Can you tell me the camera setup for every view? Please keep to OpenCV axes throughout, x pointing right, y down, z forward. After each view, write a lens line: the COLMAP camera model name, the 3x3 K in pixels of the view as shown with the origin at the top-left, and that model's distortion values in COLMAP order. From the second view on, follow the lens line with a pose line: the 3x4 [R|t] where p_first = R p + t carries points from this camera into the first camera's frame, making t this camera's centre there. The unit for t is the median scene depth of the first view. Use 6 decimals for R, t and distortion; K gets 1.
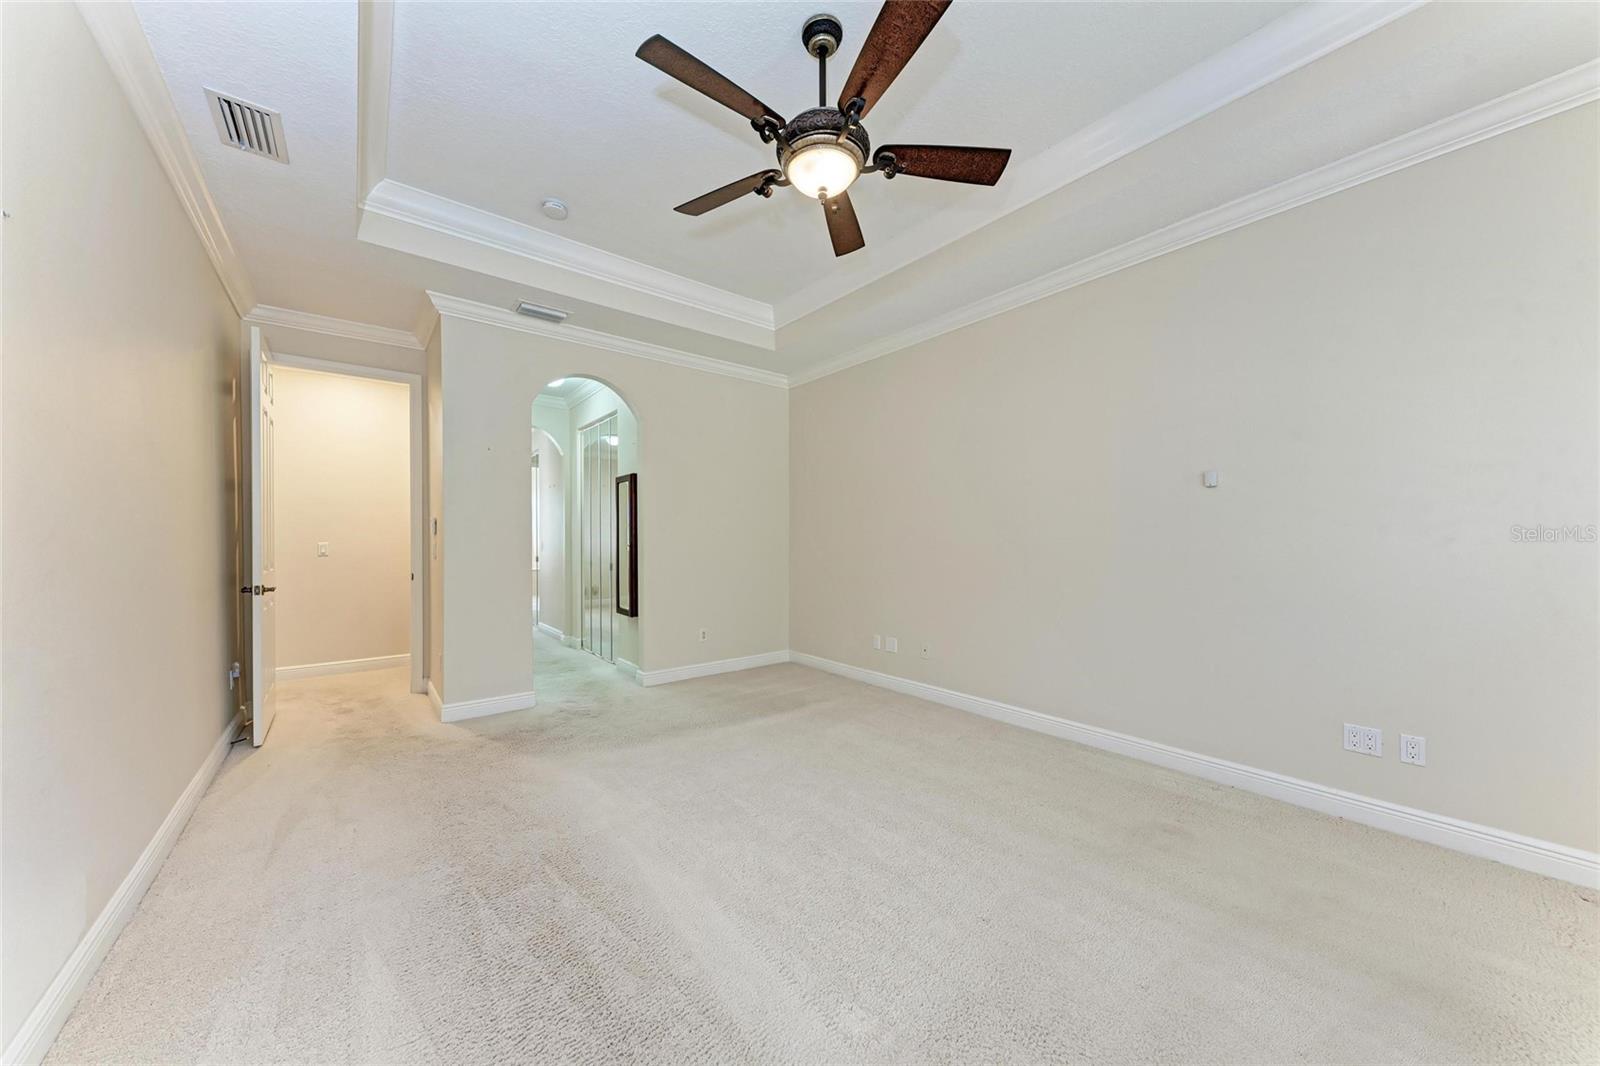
lens RADIAL K [[547.4, 0, 807.1], [0, 547.4, 542.1], [0, 0, 1]] dist [0.000553, 0.000009]
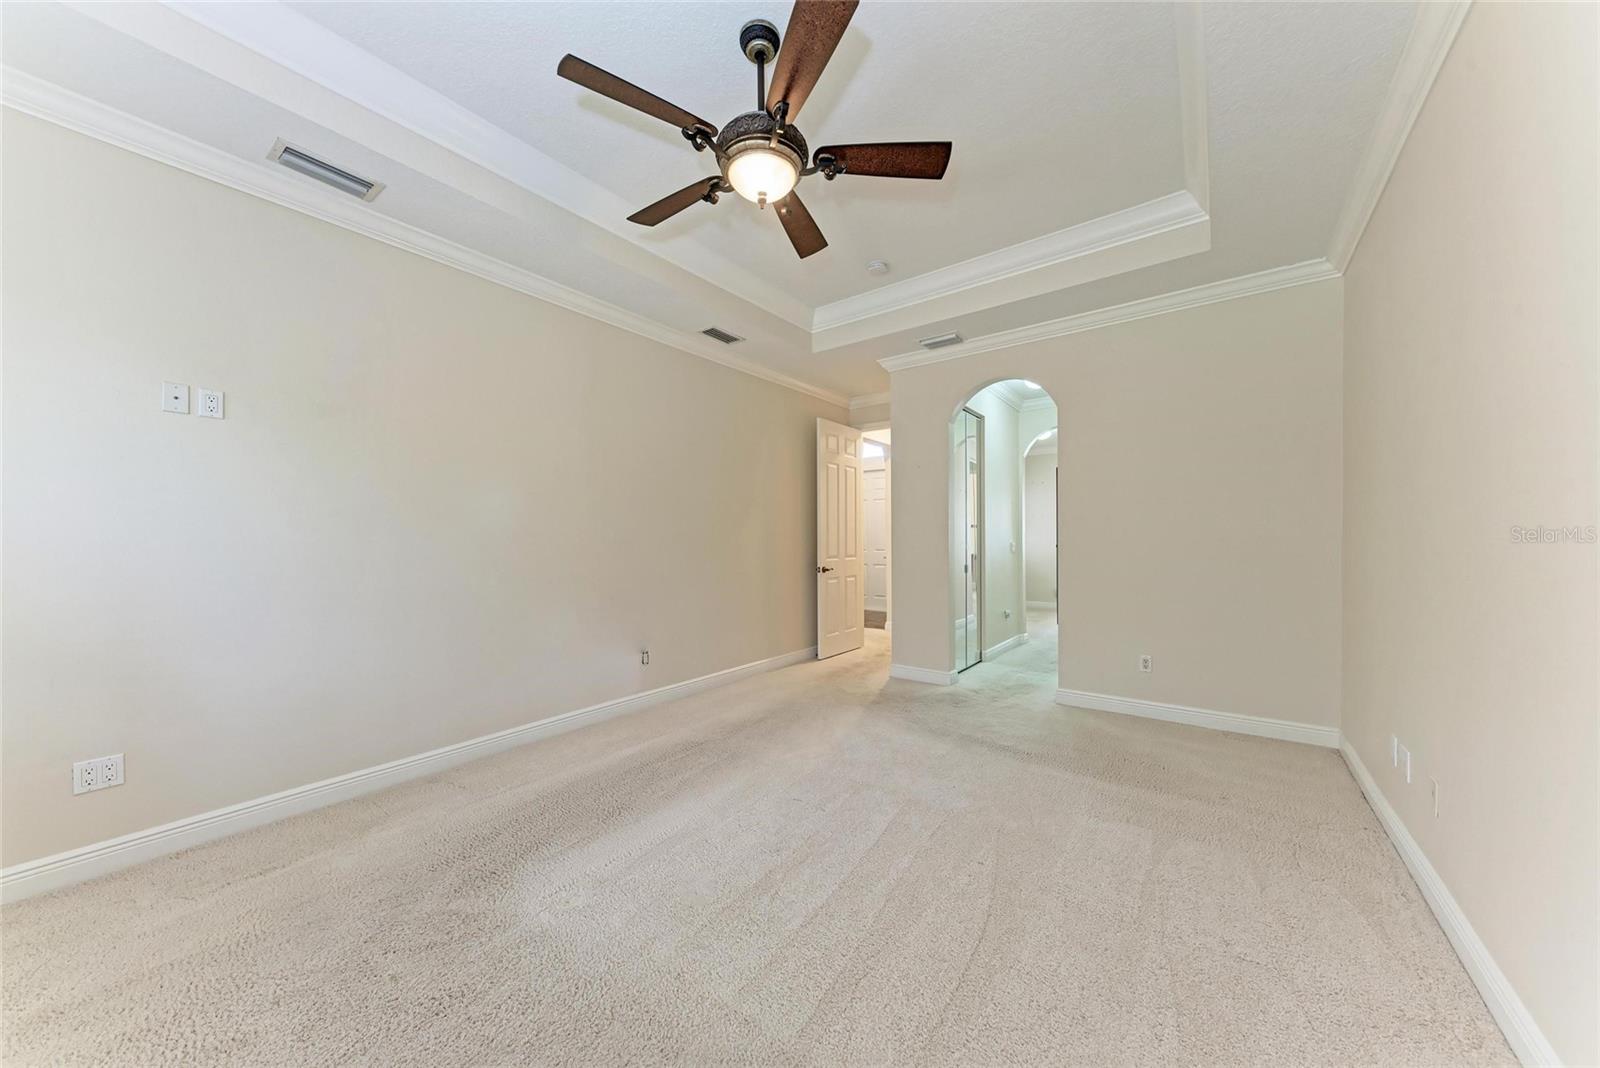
lens RADIAL K [[547.4, 0, 807.1], [0, 547.4, 543.1], [0, 0, 1]] dist [0.000553, 0.000009]
pose [[0.240634, 0.002119, -0.970614, 0.612014], [0.000810, 0.999997, 0.002384, -0.000699], [0.970616, -0.001360, 0.240632, 0.498756]]
